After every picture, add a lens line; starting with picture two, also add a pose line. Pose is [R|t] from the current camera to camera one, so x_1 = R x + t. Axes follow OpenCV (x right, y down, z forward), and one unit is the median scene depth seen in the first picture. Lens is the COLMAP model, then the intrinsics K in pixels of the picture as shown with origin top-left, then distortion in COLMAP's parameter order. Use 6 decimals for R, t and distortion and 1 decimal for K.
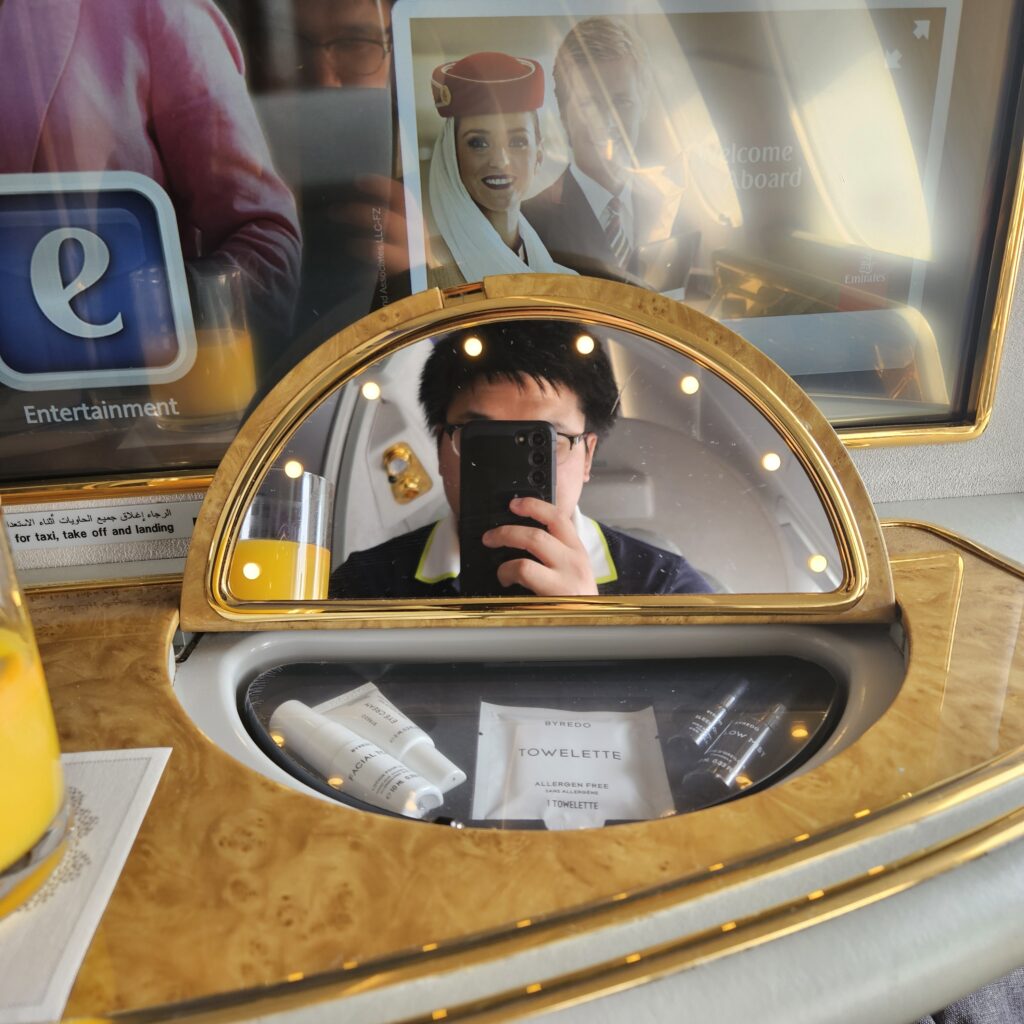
lens RADIAL K [[941.9, 0, 512.0], [0, 941.9, 512.0], [0, 0, 1]] dist [0.066361, -0.006338]
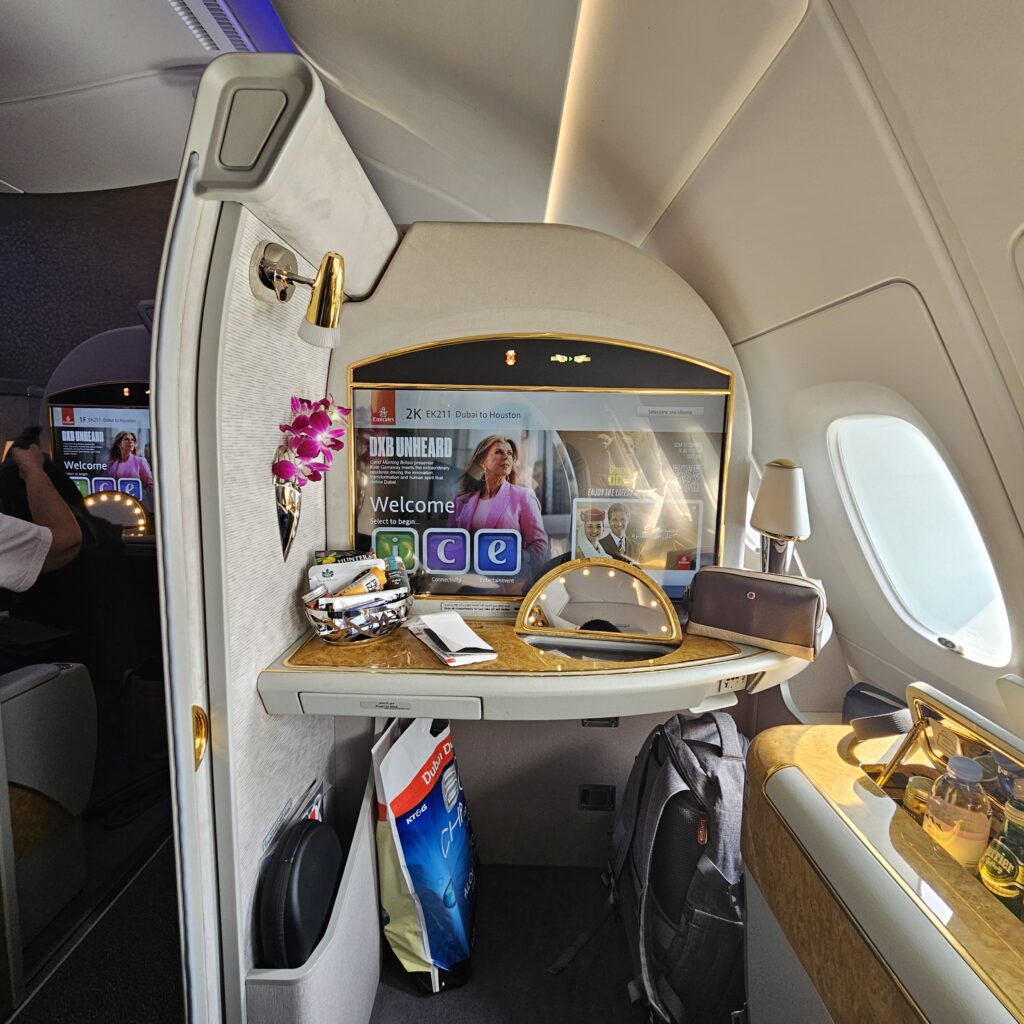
lens RADIAL K [[517.9, 0, 512.0], [0, 517.9, 512.0], [0, 0, 1]] dist [0.000095, -0.000058]
pose [[0.990378, 0.061421, -0.124010, -0.103533], [-0.092071, 0.961449, -0.259111, 0.216102], [0.103314, 0.268036, 0.957853, -1.441391]]
